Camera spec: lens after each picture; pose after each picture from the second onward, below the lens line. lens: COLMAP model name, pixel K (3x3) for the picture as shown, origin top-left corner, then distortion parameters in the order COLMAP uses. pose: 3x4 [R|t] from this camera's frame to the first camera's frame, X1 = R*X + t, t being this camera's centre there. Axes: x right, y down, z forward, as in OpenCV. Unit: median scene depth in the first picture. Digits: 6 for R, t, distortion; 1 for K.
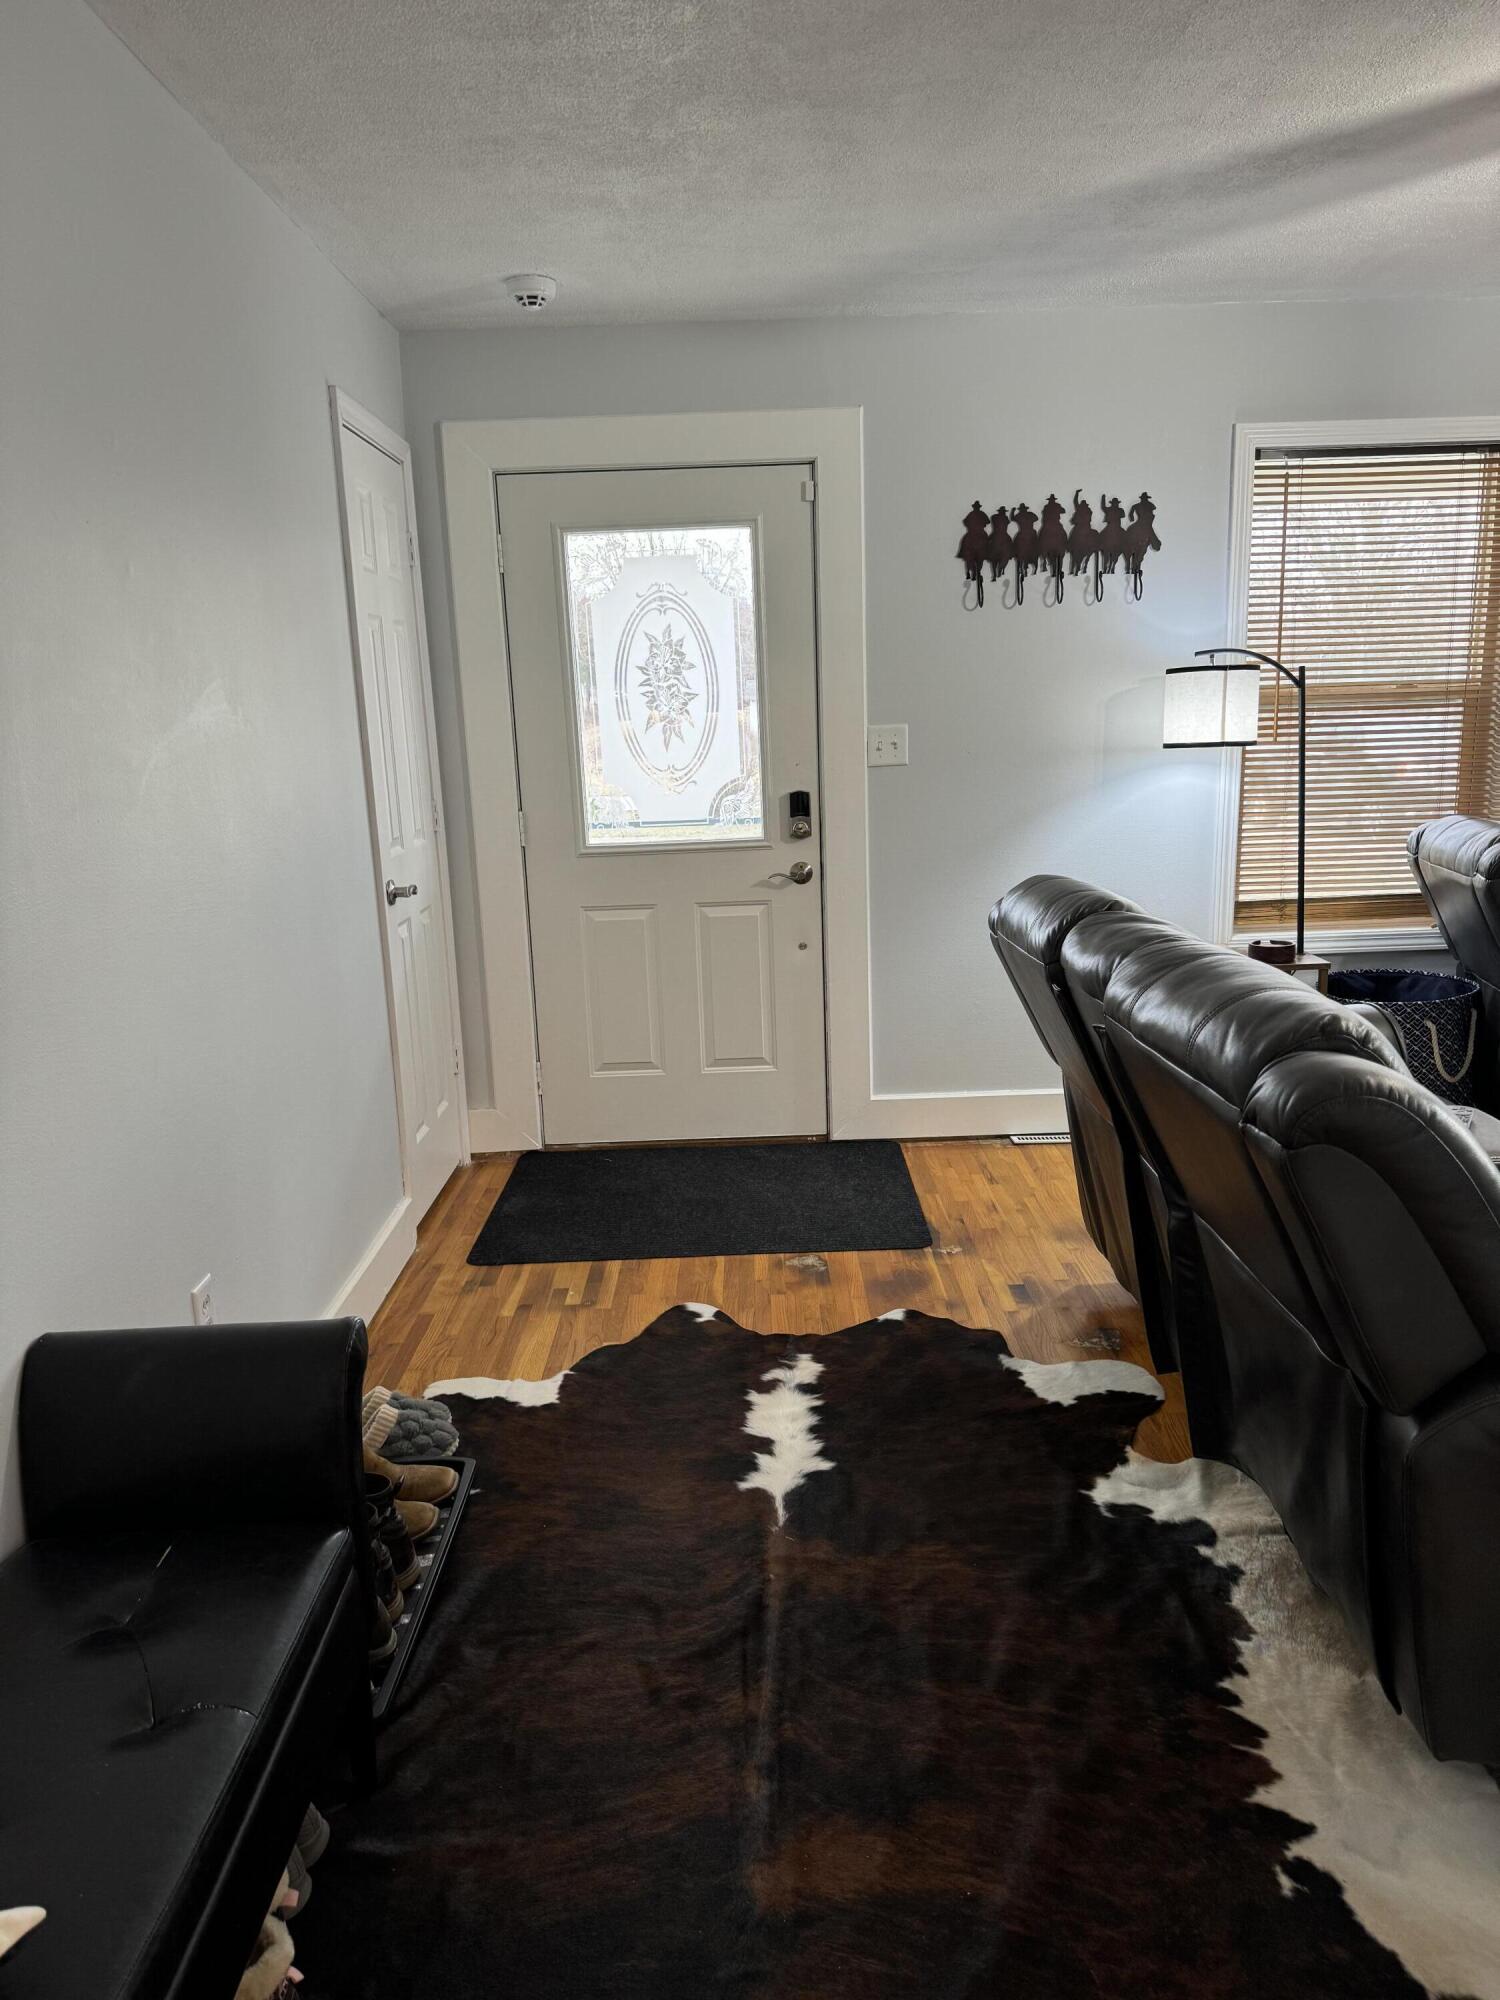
lens RADIAL K [[1371.2, 0, 799.1], [0, 1371.2, 1026.1], [0, 0, 1]] dist [0.060665, -0.144868]
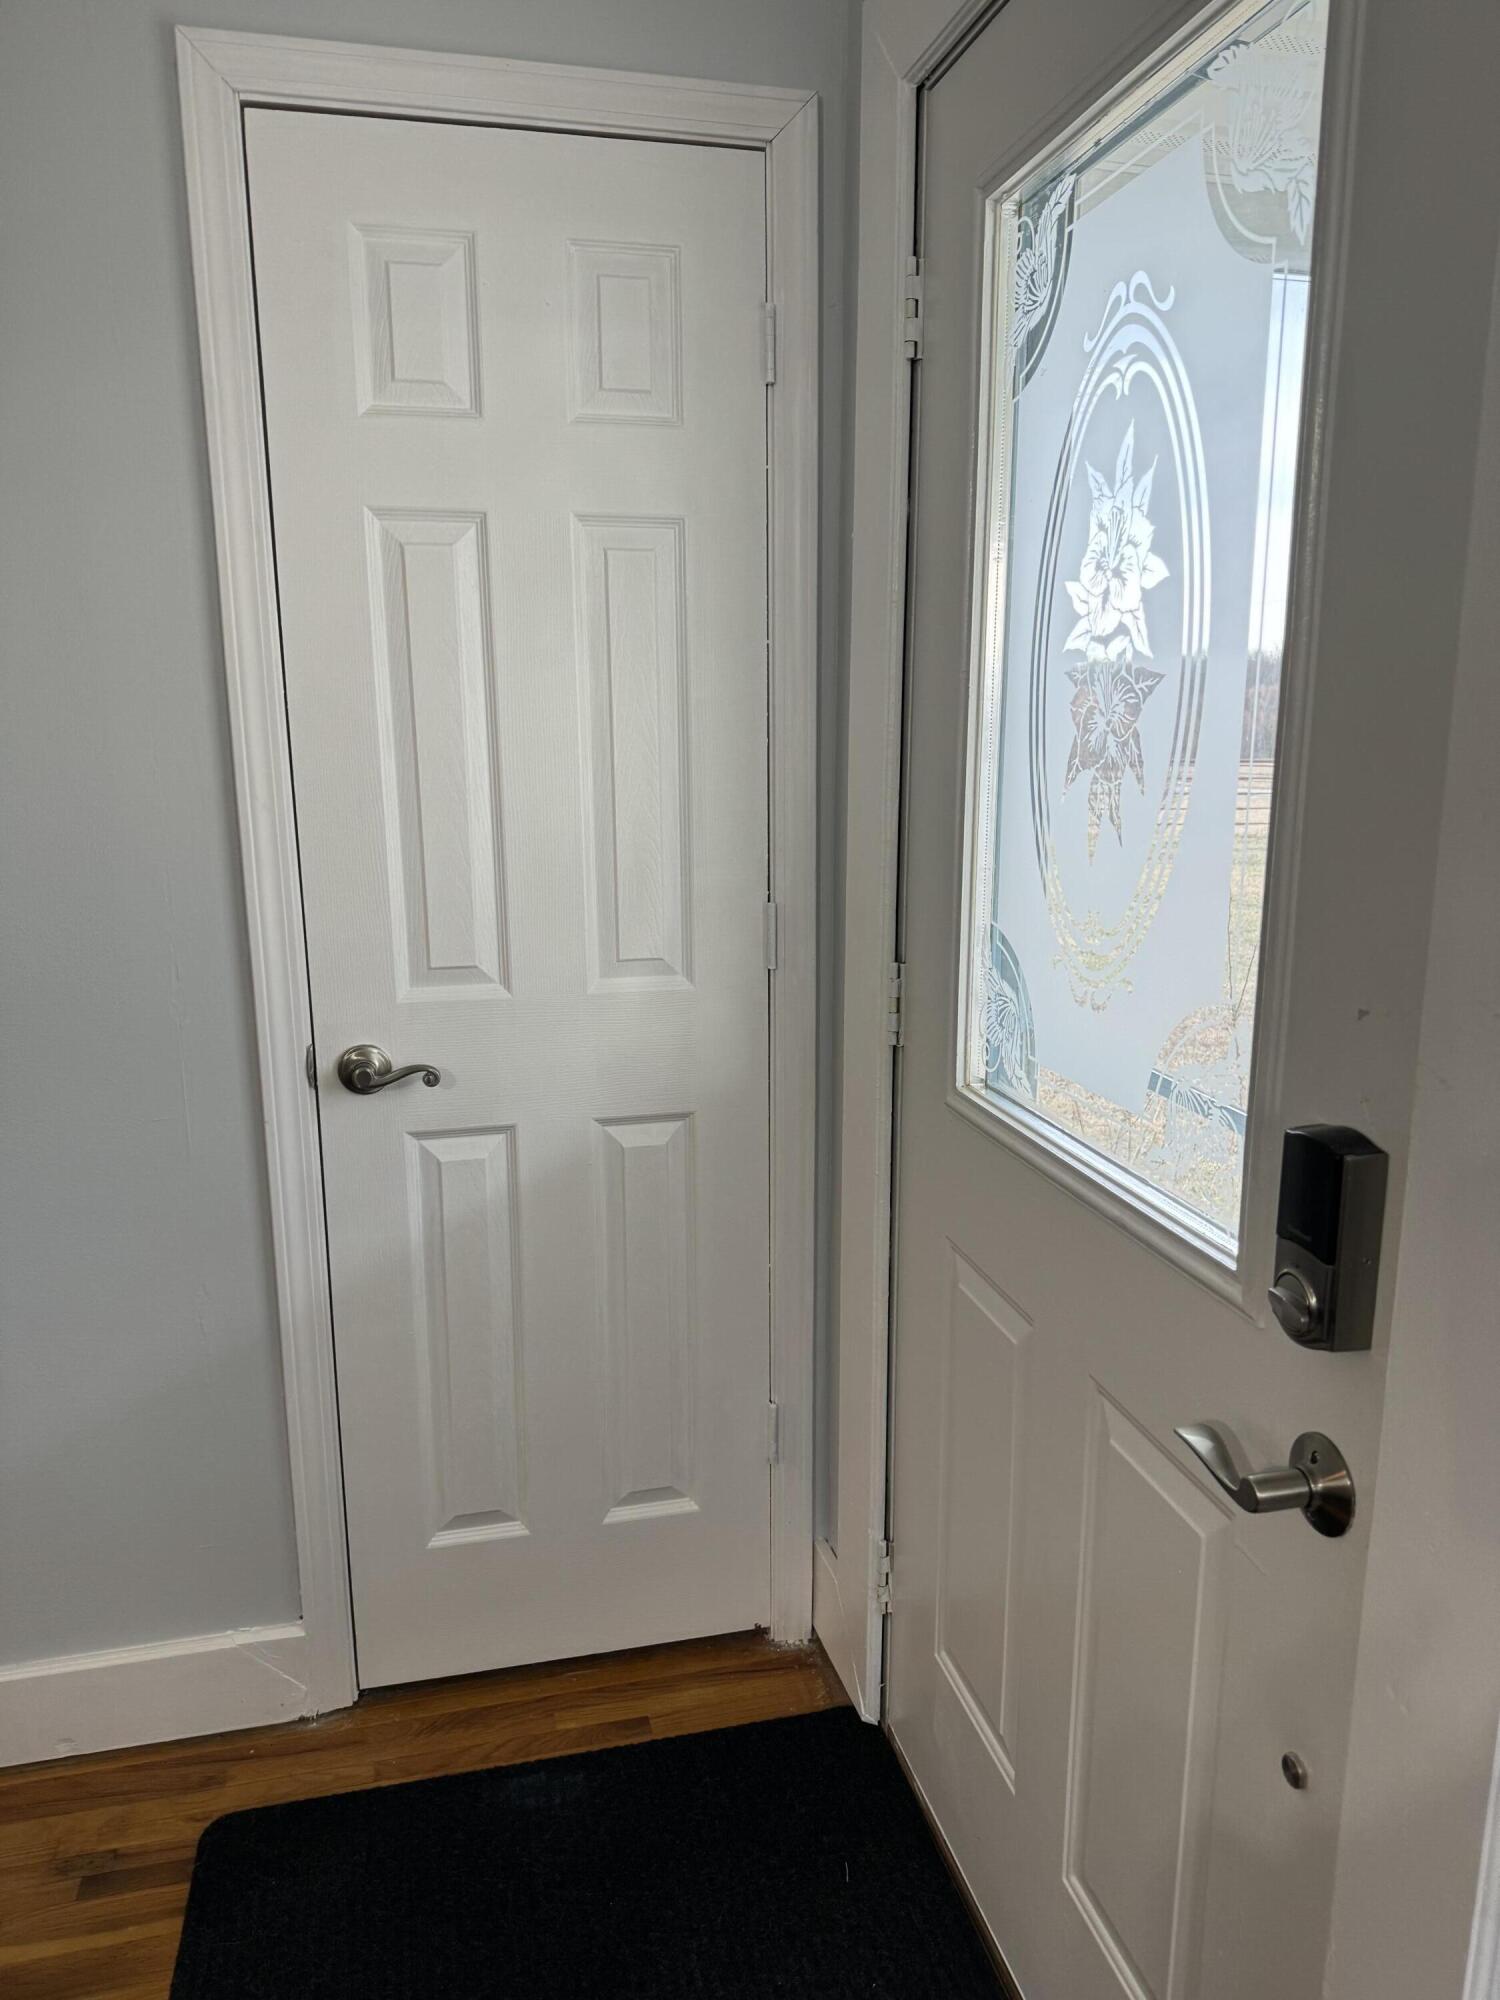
lens RADIAL K [[1378.5, 0, 750.0], [0, 1378.5, 1000.0], [0, 0, 1]] dist [0.116619, -0.139722]
pose [[0.209300, 0.234449, -0.949330, 0.211986], [-0.219875, 0.957255, 0.187930, -0.247877], [0.952811, 0.169400, 0.251903, 1.001581]]
